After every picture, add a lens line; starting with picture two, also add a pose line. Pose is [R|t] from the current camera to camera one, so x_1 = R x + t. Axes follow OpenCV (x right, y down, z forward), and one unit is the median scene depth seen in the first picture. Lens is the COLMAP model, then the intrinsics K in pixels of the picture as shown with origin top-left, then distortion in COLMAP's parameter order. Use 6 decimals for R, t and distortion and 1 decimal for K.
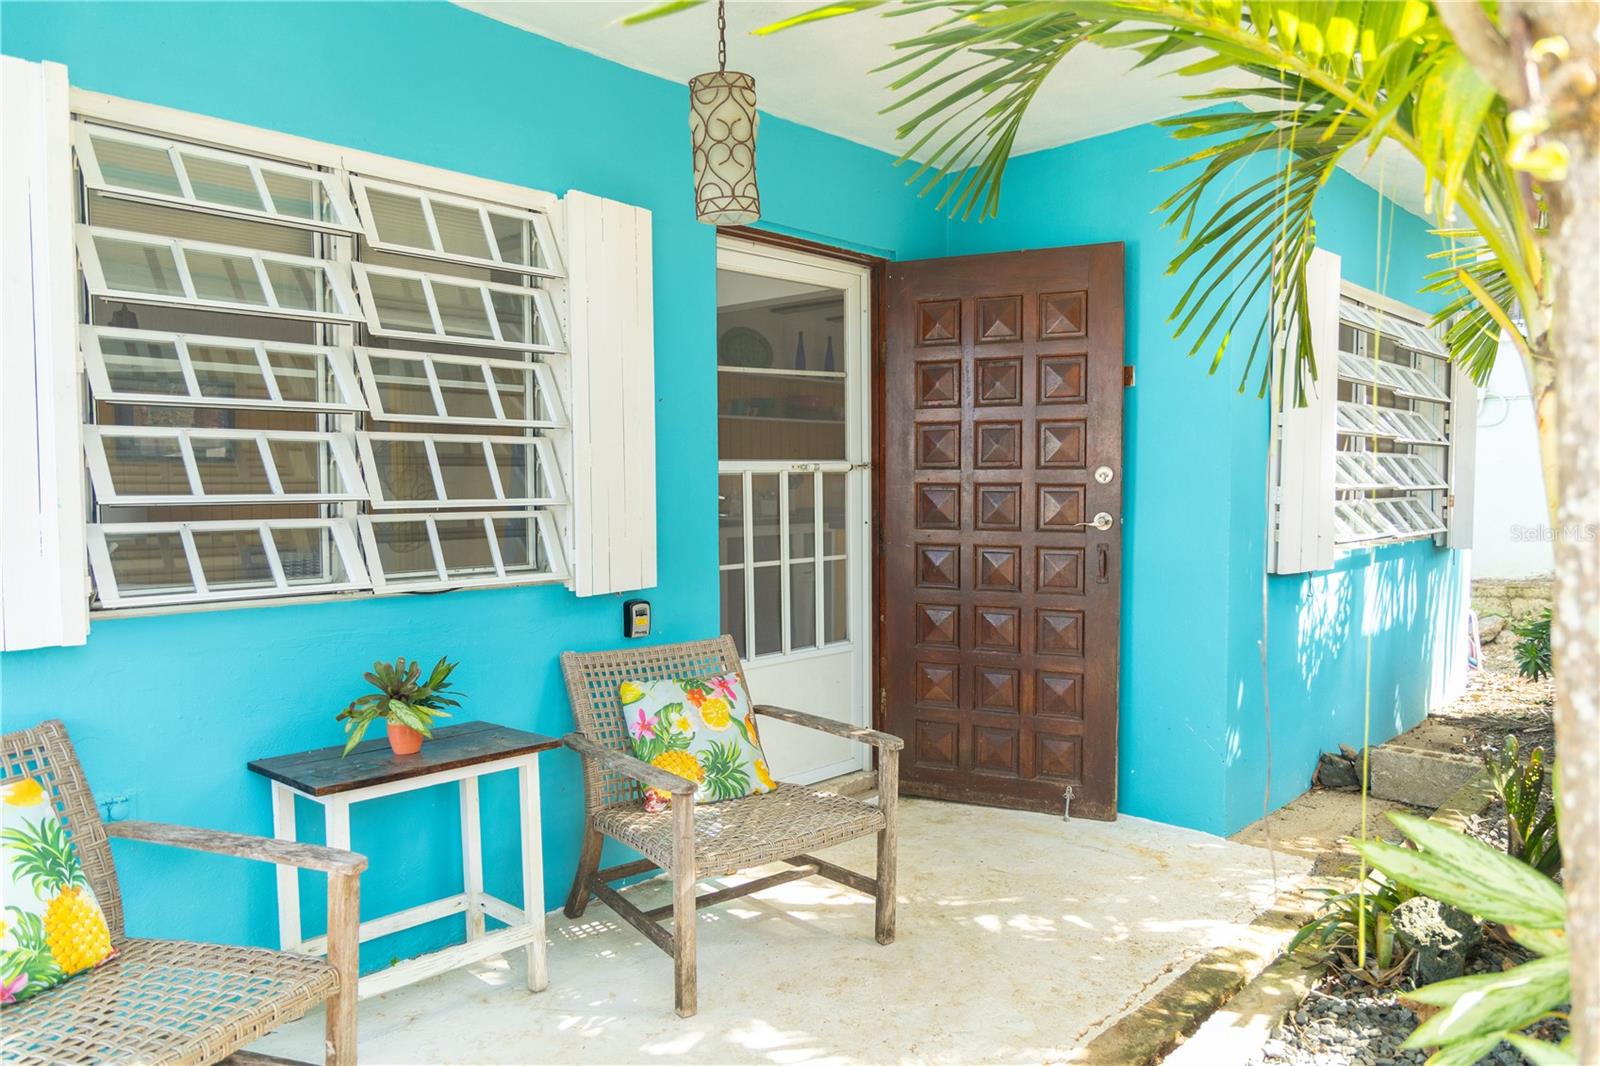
lens RADIAL K [[1094.3, 0, 830.7], [0, 1094.3, 526.0], [0, 0, 1]] dist [0.004132, 0.001252]
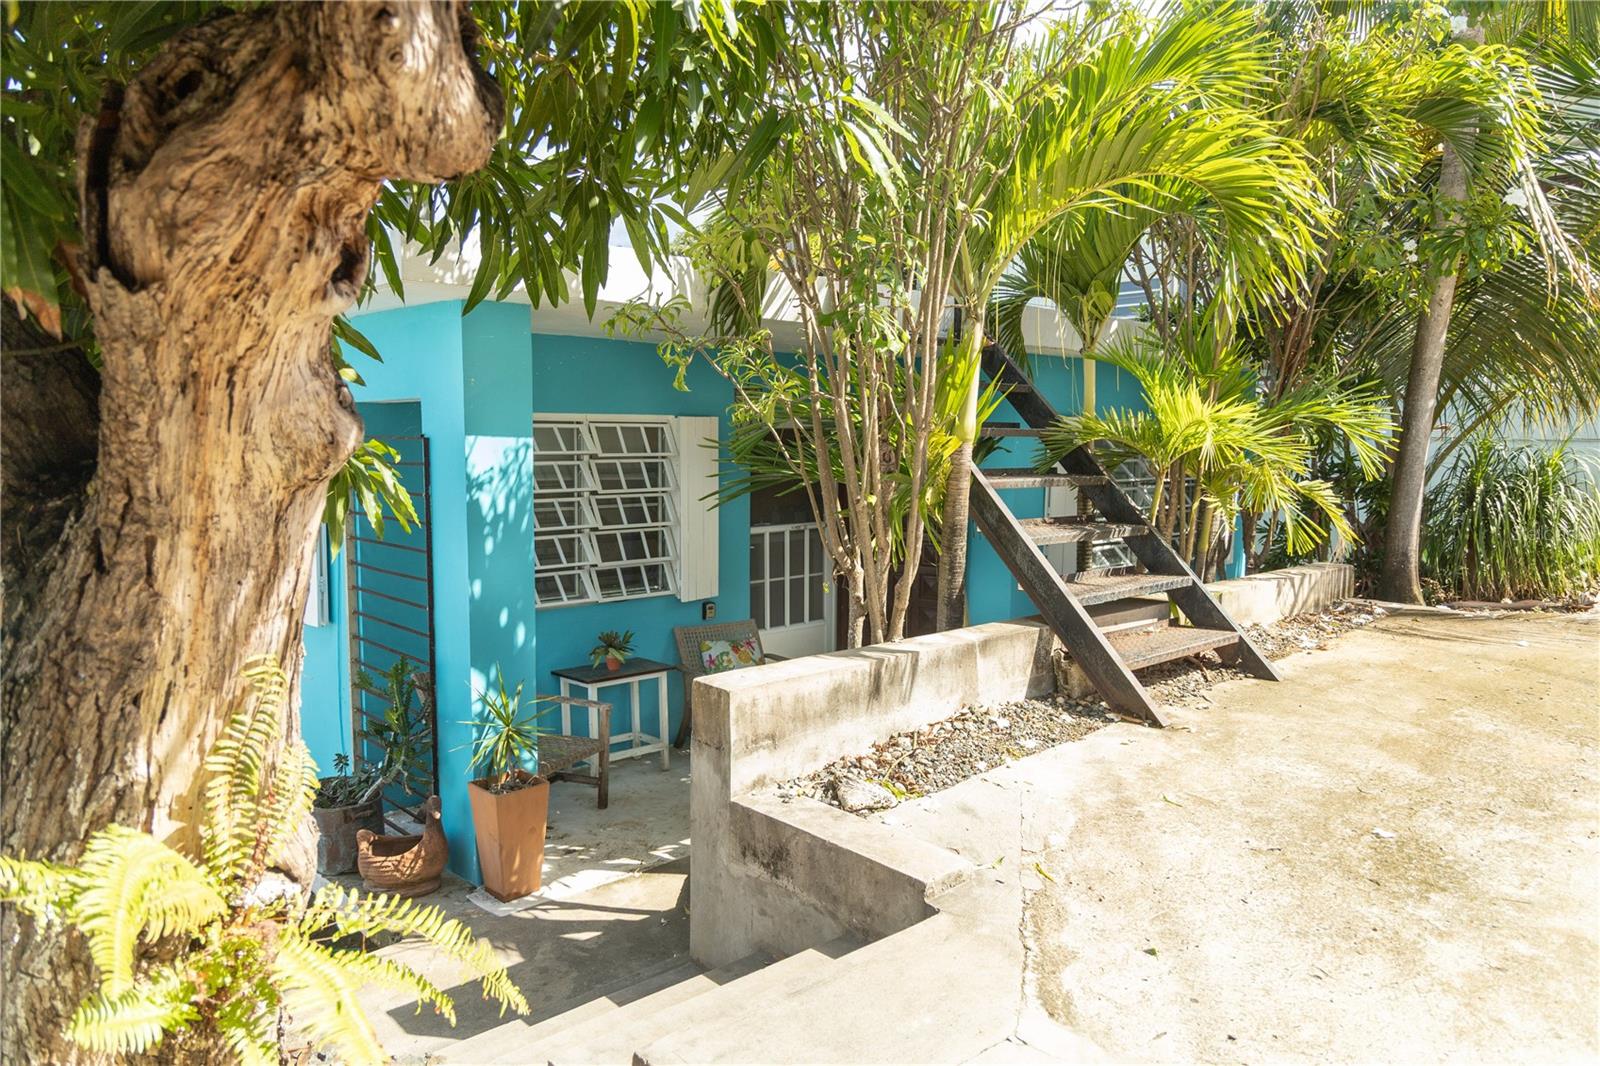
lens RADIAL K [[1116.9, 0, 800.0], [0, 1116.9, 533.0], [0, 0, 1]] dist [0.002221, 0.001509]
pose [[0.995910, 0.020138, -0.088078, 0.190529], [-0.015048, 0.998199, 0.058076, -0.199914], [0.089089, -0.056513, 0.994419, -1.151833]]
